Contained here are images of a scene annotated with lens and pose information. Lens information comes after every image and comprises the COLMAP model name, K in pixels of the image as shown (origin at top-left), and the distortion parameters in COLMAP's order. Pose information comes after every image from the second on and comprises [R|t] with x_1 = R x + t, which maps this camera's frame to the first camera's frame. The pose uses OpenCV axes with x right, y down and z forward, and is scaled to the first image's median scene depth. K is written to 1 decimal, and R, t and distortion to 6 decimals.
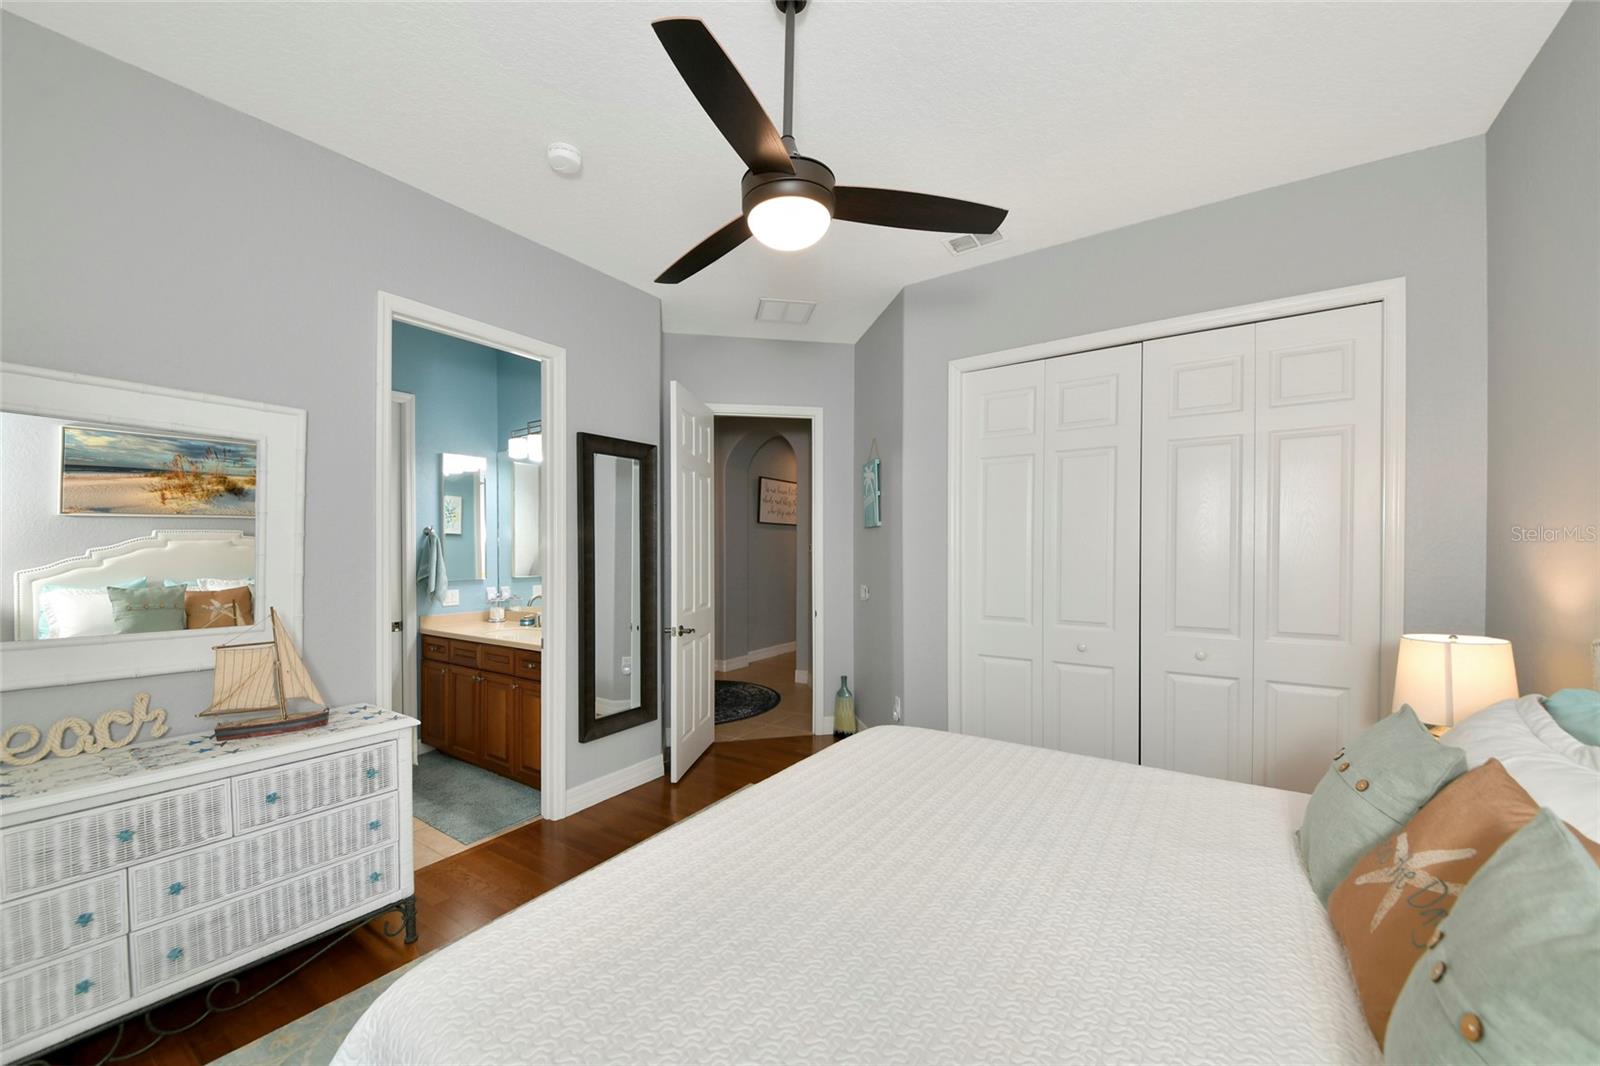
lens RADIAL K [[606.0, 0, 795.1], [0, 606.0, 544.3], [0, 0, 1]] dist [-0.000457, -0.000015]
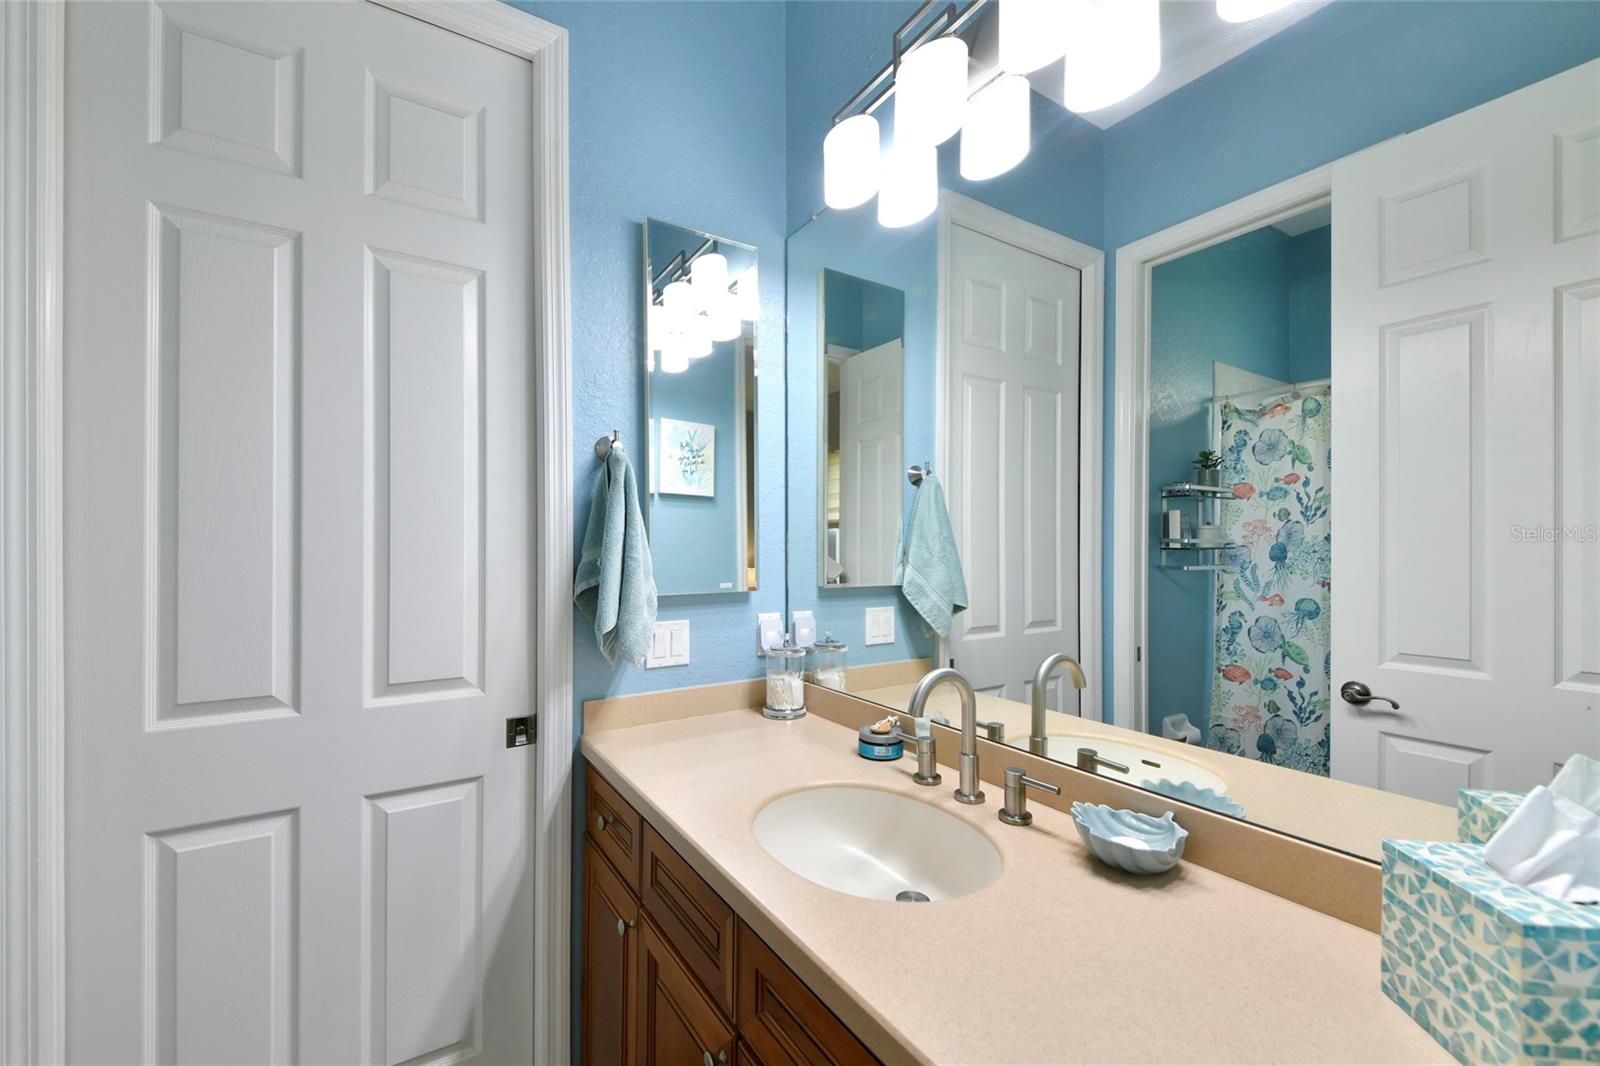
lens RADIAL K [[639.4, 0, 799.3], [0, 639.4, 536.5], [0, 0, 1]] dist [0.003308, 0.000288]
pose [[0.922603, 0.005289, -0.385713, -0.342825], [-0.005075, 0.999986, 0.001572, 0.024439], [0.385716, 0.000507, 0.922617, 0.663464]]
